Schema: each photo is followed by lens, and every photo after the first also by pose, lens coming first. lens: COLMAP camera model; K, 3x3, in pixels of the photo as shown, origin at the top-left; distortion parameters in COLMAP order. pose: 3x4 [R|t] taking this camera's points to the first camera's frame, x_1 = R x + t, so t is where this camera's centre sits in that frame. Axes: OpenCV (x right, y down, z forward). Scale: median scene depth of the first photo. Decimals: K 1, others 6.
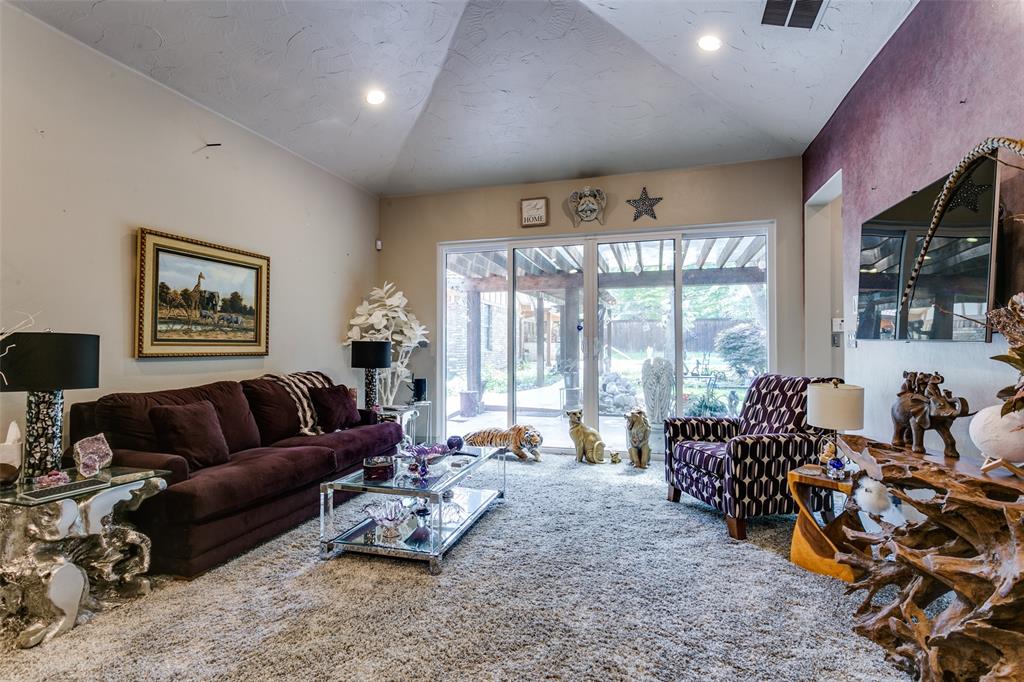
lens RADIAL K [[475.7, 0, 509.8], [0, 475.7, 339.9], [0, 0, 1]] dist [0.003736, 0.001329]
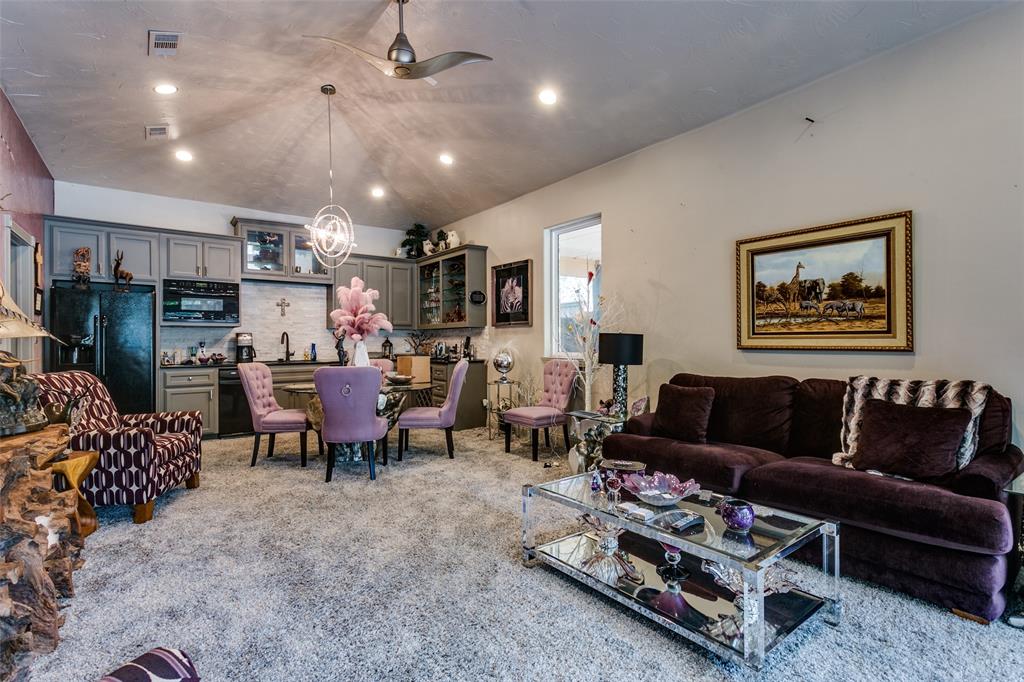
lens RADIAL K [[475.7, 0, 509.8], [0, 475.7, 339.9], [0, 0, 1]] dist [0.003736, 0.001329]
pose [[-0.580398, -0.004747, -0.814319, 0.470443], [0.011629, 0.999833, -0.014117, 0.021543], [0.814250, -0.017663, -0.580245, 1.073580]]
